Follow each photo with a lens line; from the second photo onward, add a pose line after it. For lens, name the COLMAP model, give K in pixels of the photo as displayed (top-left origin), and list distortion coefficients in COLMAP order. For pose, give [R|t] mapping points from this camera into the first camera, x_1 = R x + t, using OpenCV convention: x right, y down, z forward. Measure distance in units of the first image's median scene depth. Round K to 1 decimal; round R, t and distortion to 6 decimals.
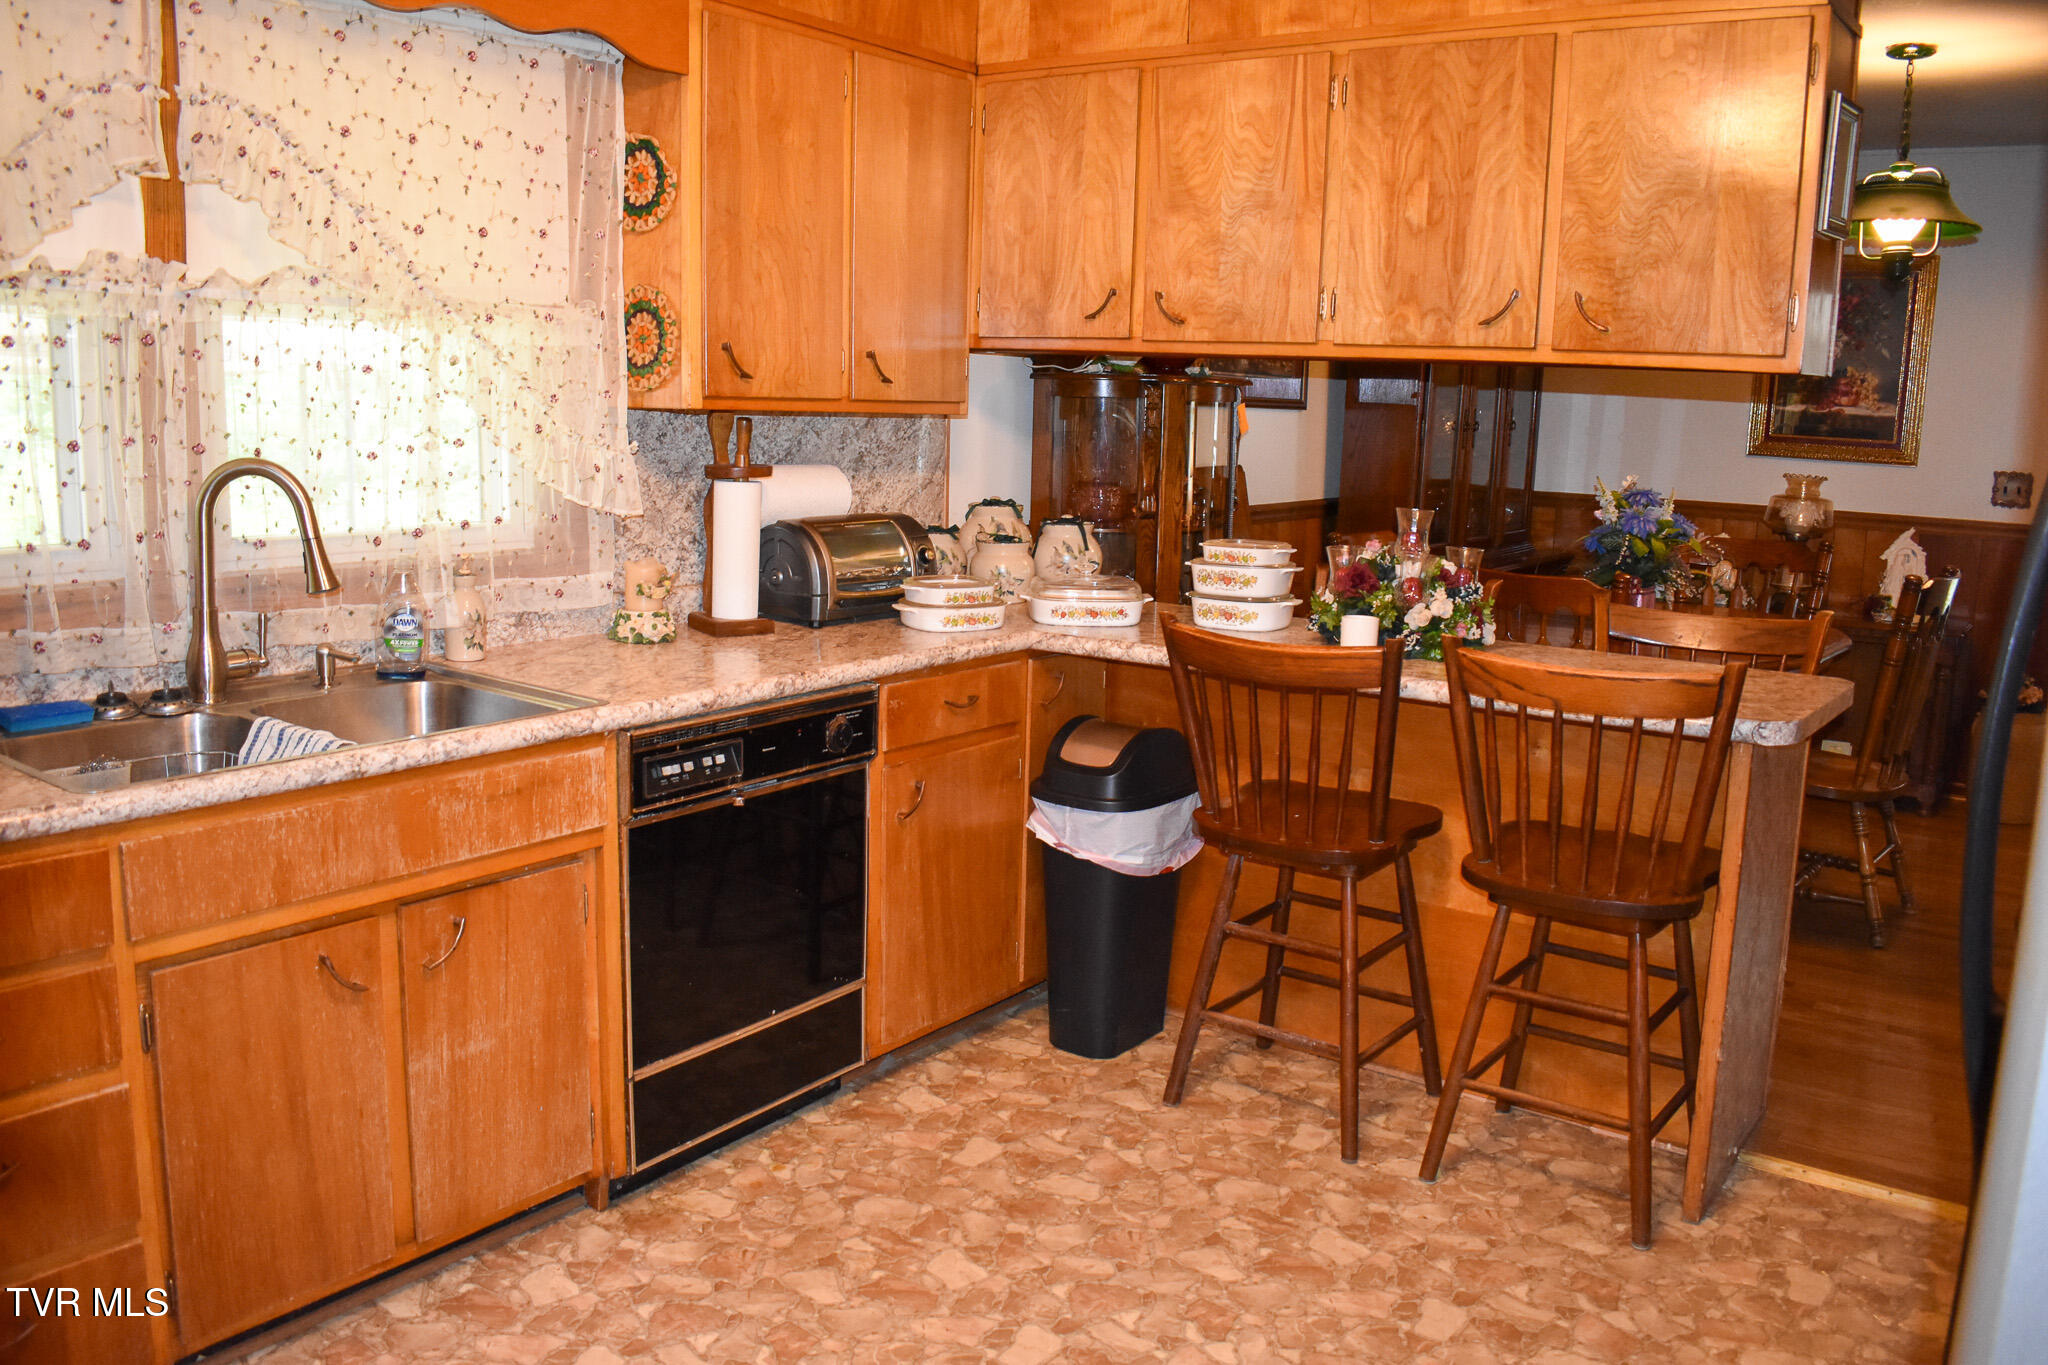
lens RADIAL K [[1619.0, 0, 1024.0], [0, 1619.0, 682.5], [0, 0, 1]] dist [-0.095879, 0.012787]
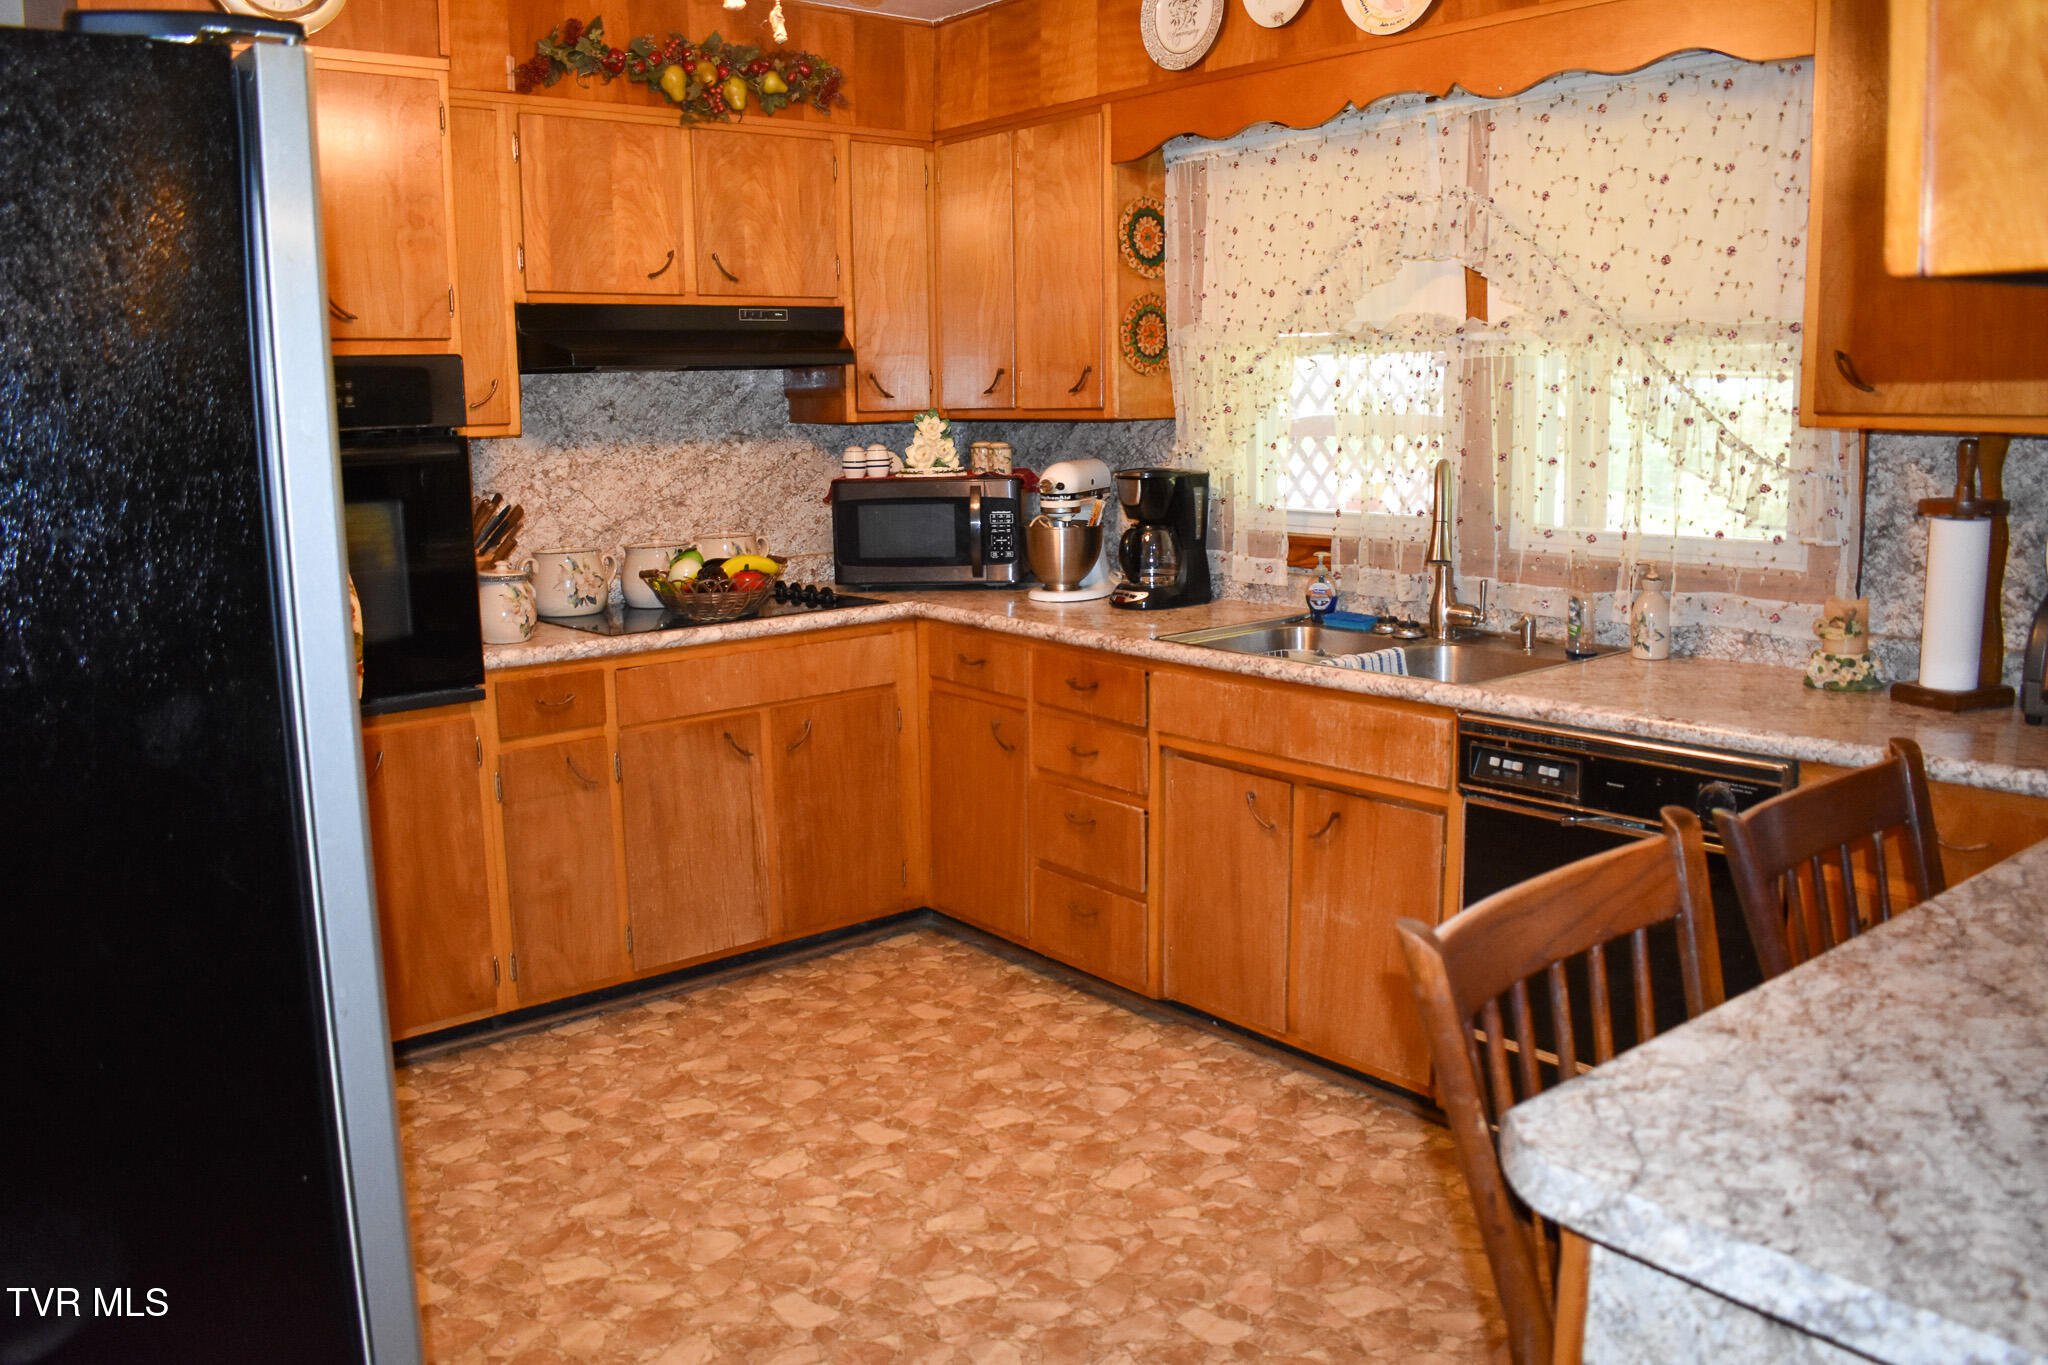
lens RADIAL K [[1619.0, 0, 1024.0], [0, 1619.0, 682.5], [0, 0, 1]] dist [-0.095879, 0.012787]
pose [[-0.246441, 0.142836, -0.958574, 1.216390], [-0.154742, 0.970592, 0.184409, -0.218354], [0.956725, 0.193778, -0.217091, 1.400482]]
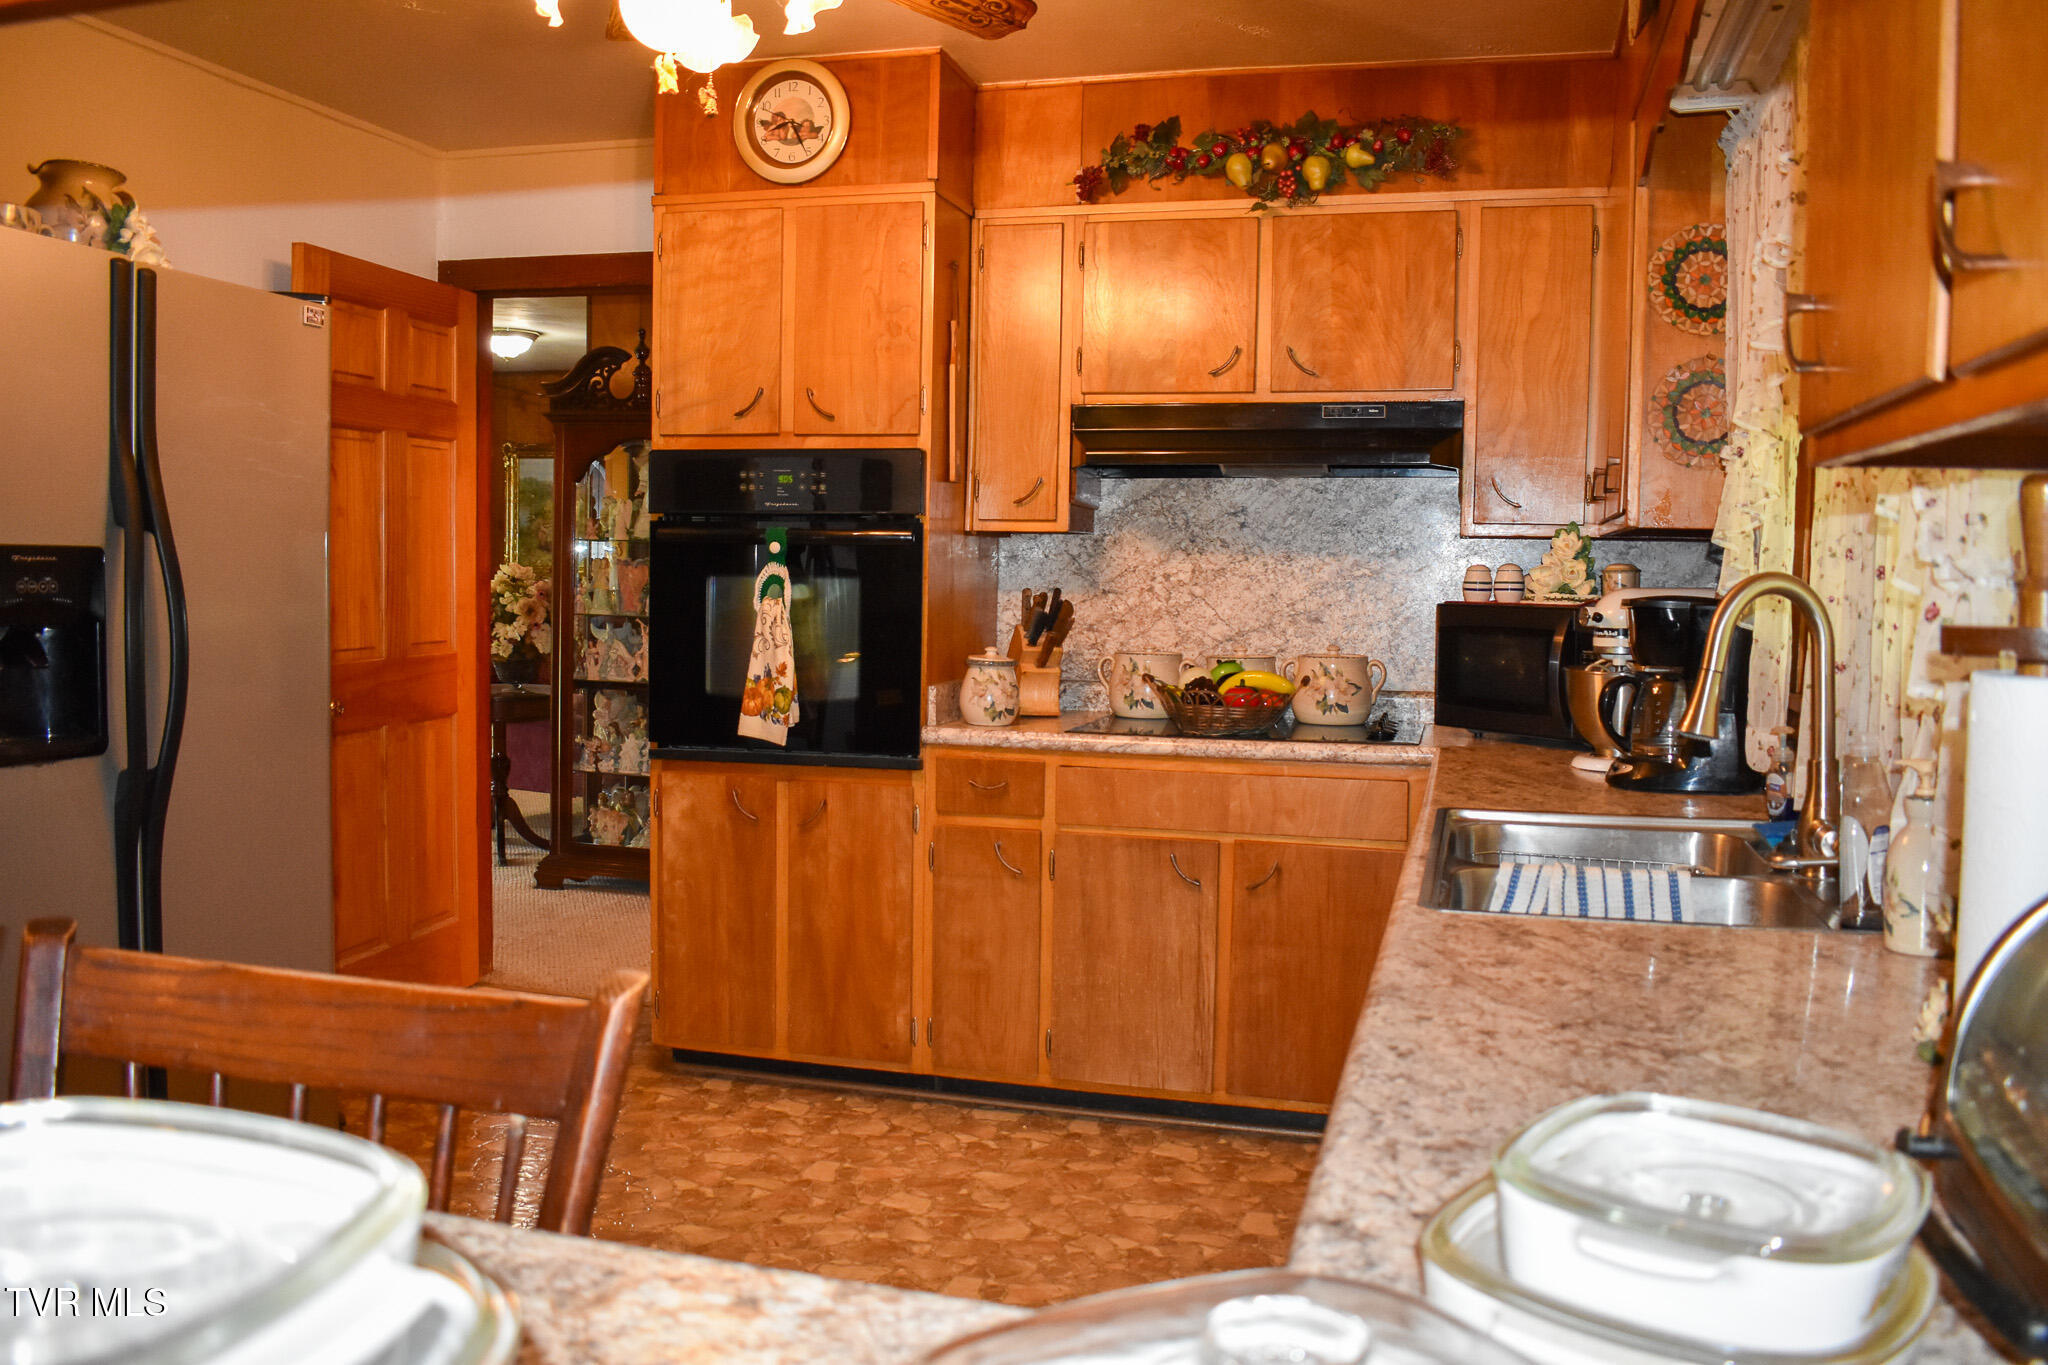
lens RADIAL K [[1619.0, 0, 1024.0], [0, 1619.0, 682.5], [0, 0, 1]] dist [-0.095879, 0.012787]
pose [[-0.933198, -0.021240, -0.358734, 0.533164], [-0.104894, 0.970880, 0.215383, -0.277648], [0.343712, 0.238624, -0.908251, 1.953134]]
